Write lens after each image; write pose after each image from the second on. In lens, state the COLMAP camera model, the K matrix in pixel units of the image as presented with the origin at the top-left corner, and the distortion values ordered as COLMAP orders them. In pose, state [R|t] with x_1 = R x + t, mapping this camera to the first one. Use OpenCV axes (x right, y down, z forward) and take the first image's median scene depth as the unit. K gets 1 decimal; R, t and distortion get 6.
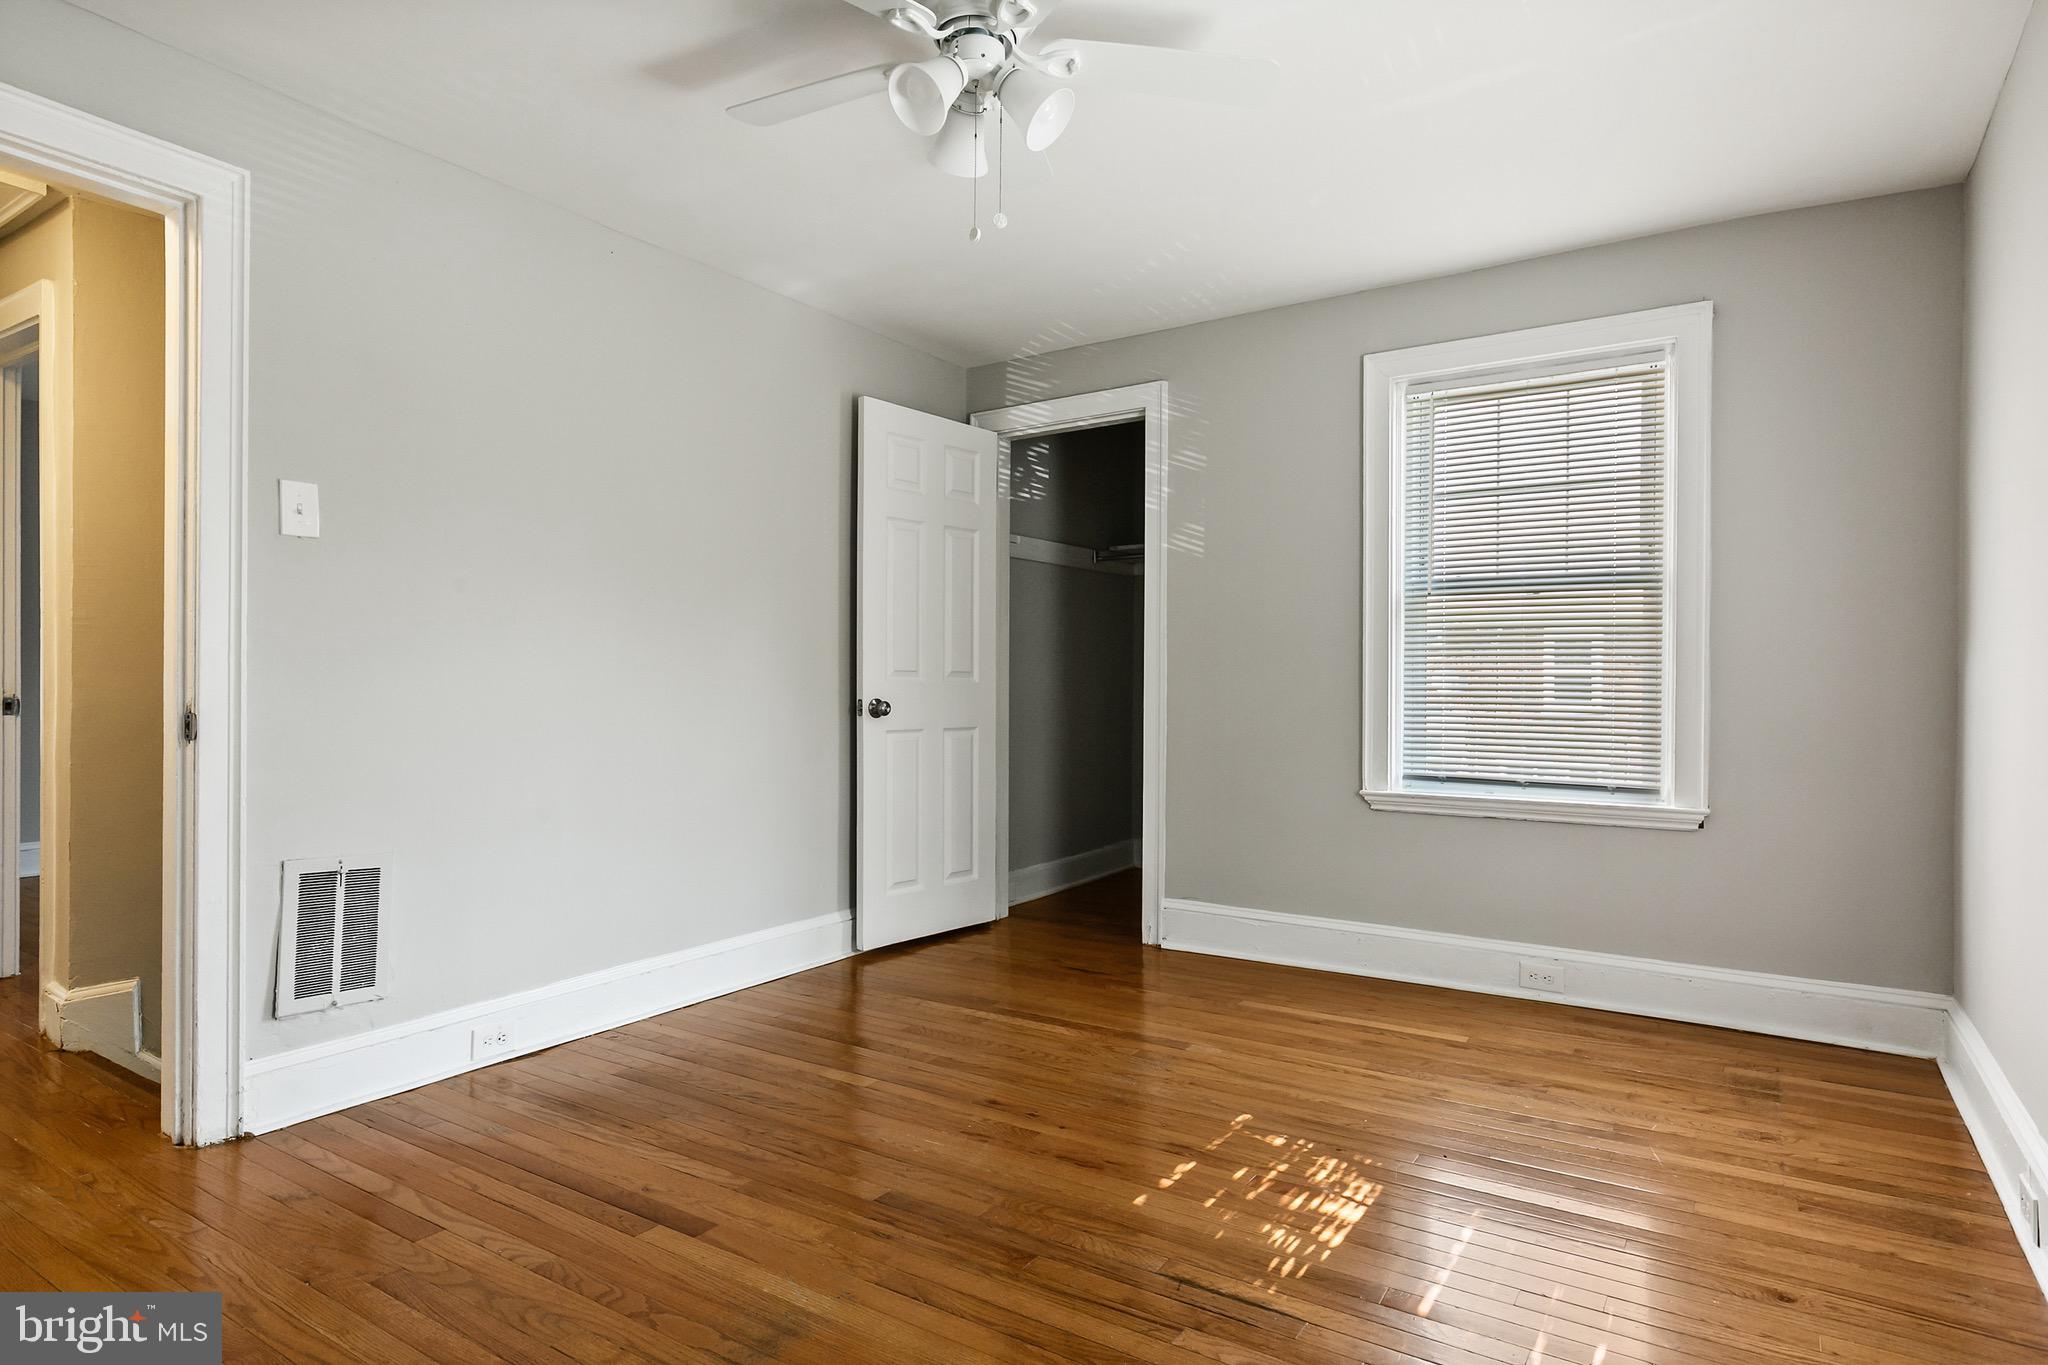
lens RADIAL K [[1142.7, 0, 1062.1], [0, 1142.7, 677.4], [0, 0, 1]] dist [0.001734, -0.000353]
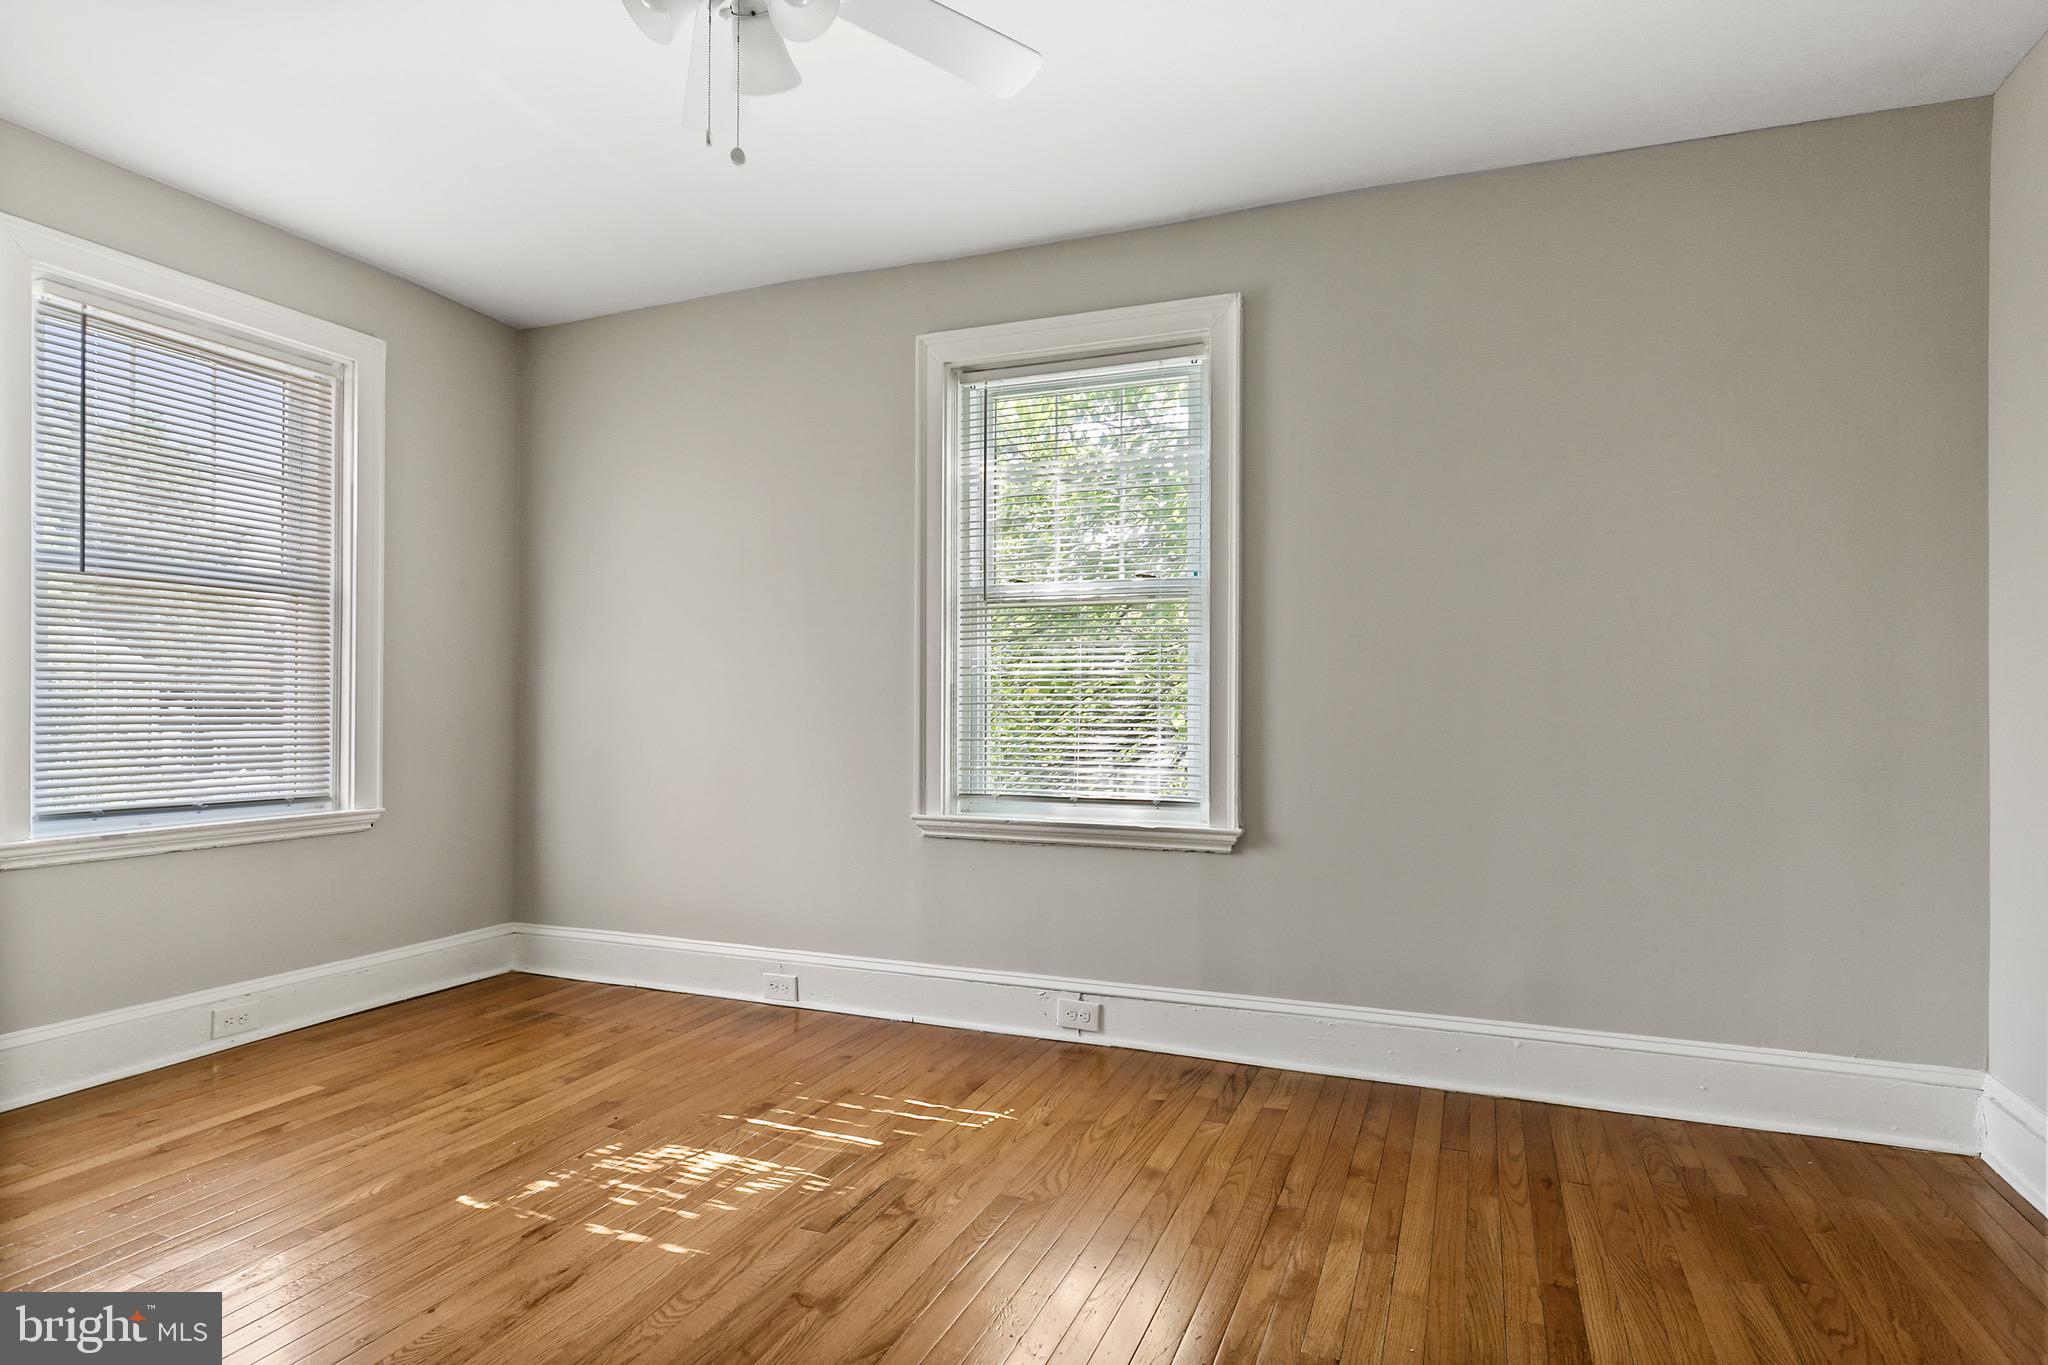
lens RADIAL K [[1098.2, 0, 1024.0], [0, 1098.2, 682.5], [0, 0, 1]] dist [0.002554, -0.021761]
pose [[-0.175398, 0.008252, 0.984463, -0.659382], [-0.007191, 0.999927, -0.009663, 0.002074], [-0.984471, -0.008774, -0.175326, 0.670240]]
